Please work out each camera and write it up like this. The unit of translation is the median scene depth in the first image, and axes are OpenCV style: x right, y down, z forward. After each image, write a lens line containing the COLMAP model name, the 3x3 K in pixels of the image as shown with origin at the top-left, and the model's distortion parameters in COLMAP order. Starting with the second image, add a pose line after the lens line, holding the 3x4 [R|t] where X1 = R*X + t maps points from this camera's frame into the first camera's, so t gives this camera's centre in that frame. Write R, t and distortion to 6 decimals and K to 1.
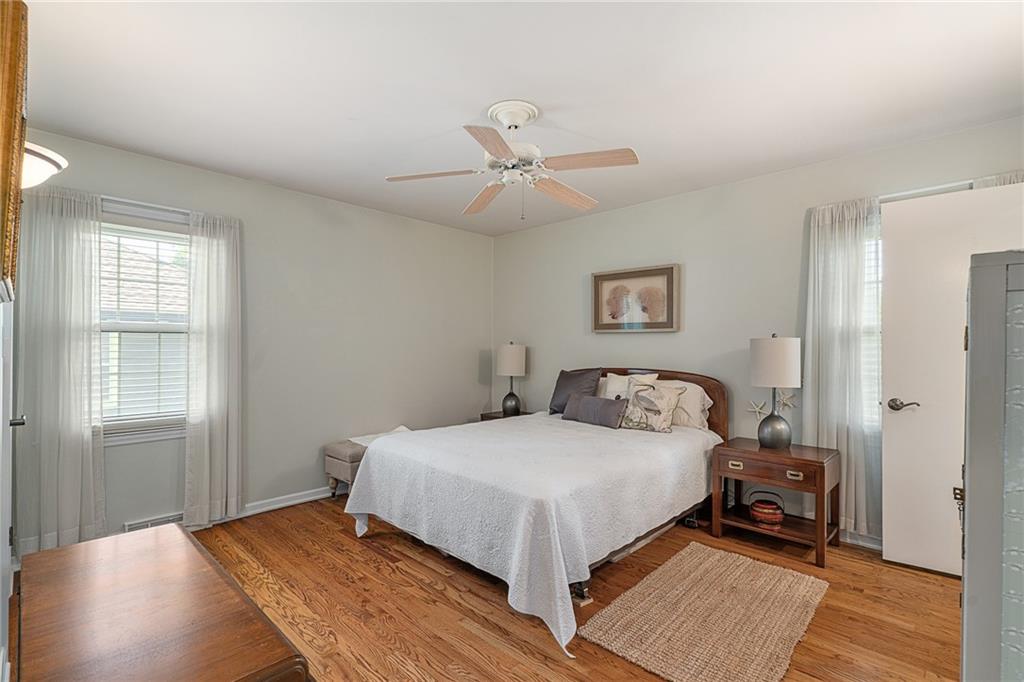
lens RADIAL K [[465.1, 0, 510.0], [0, 465.1, 347.6], [0, 0, 1]] dist [-0.001399, 0.000032]
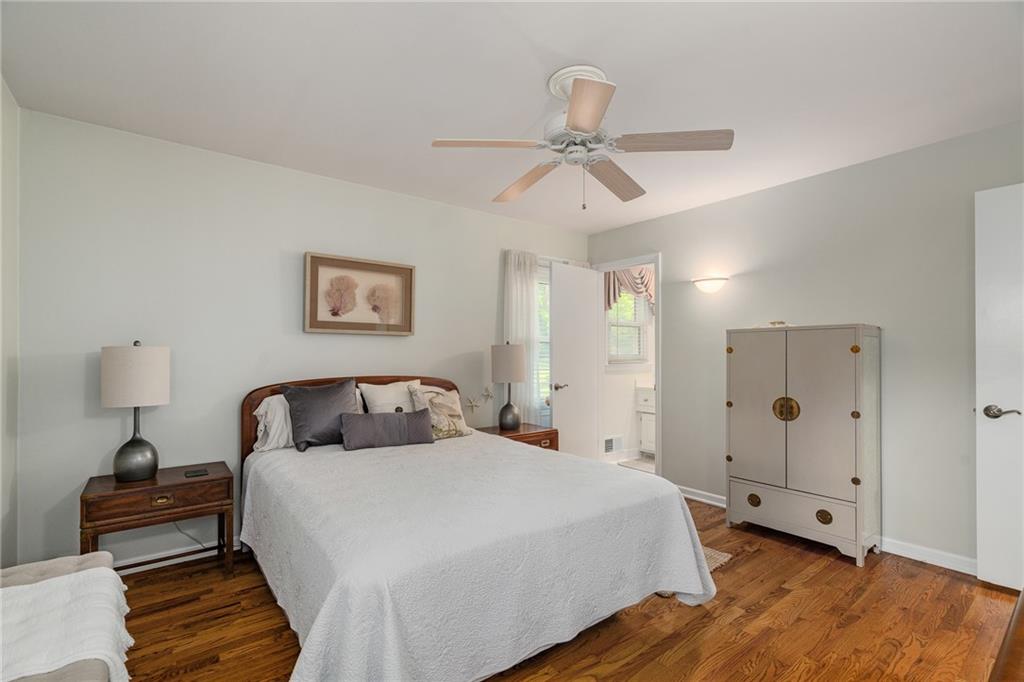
lens RADIAL K [[465.1, 0, 510.5], [0, 465.1, 340.4], [0, 0, 1]] dist [-0.001399, 0.000032]
pose [[0.155549, 0.019238, 0.987641, -0.570824], [-0.002634, 0.999815, -0.019060, -0.005607], [-0.987825, 0.000363, 0.155571, 0.633468]]
